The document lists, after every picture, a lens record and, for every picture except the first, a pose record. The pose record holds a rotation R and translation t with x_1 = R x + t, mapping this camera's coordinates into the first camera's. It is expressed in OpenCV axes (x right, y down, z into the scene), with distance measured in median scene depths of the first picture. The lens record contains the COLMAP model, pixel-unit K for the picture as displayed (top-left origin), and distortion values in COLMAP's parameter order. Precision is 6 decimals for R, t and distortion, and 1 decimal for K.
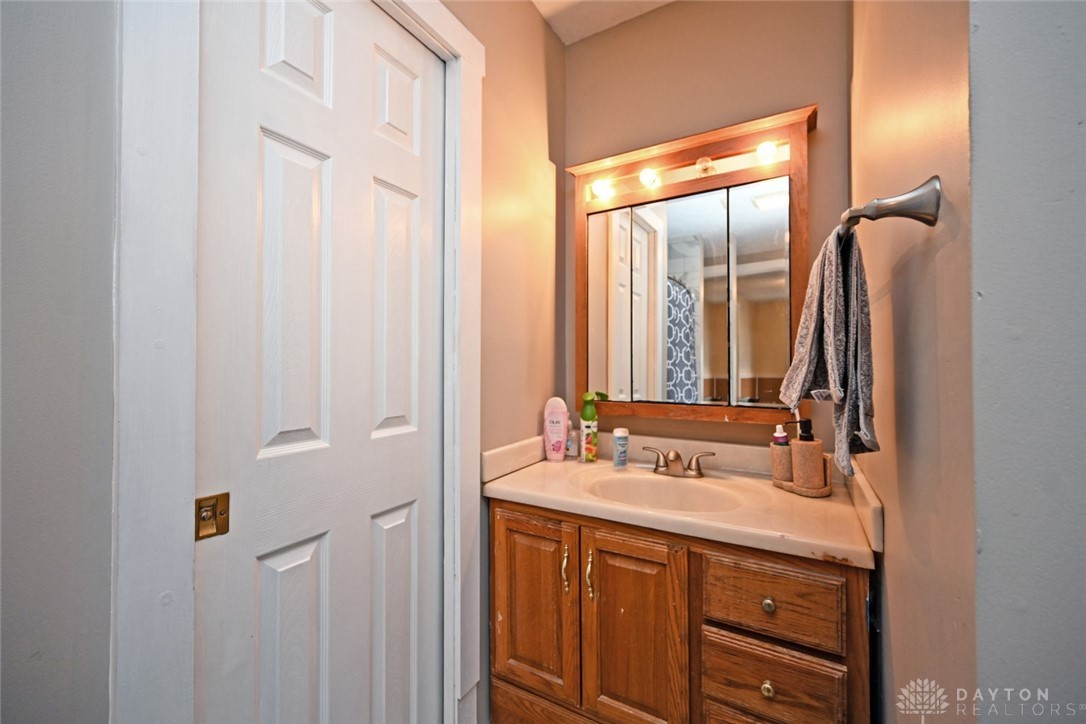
lens RADIAL K [[431.1, 0, 545.4], [0, 431.1, 359.0], [0, 0, 1]] dist [-0.000643, 0.000195]
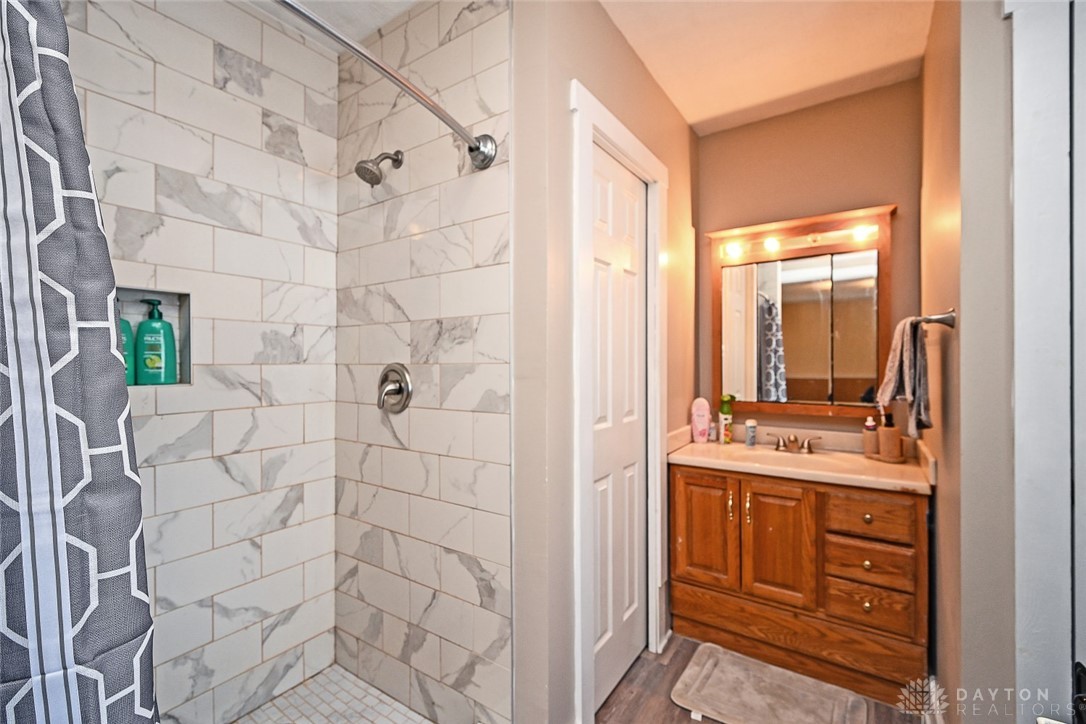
lens RADIAL K [[464.4, 0, 543.0], [0, 464.4, 362.0], [0, 0, 1]] dist [-0.000105, -0.000325]
pose [[0.997124, -0.003541, -0.075707, -0.498947], [0.004683, 0.999878, 0.014903, -0.073841], [0.075645, -0.015215, 0.997019, -0.741056]]
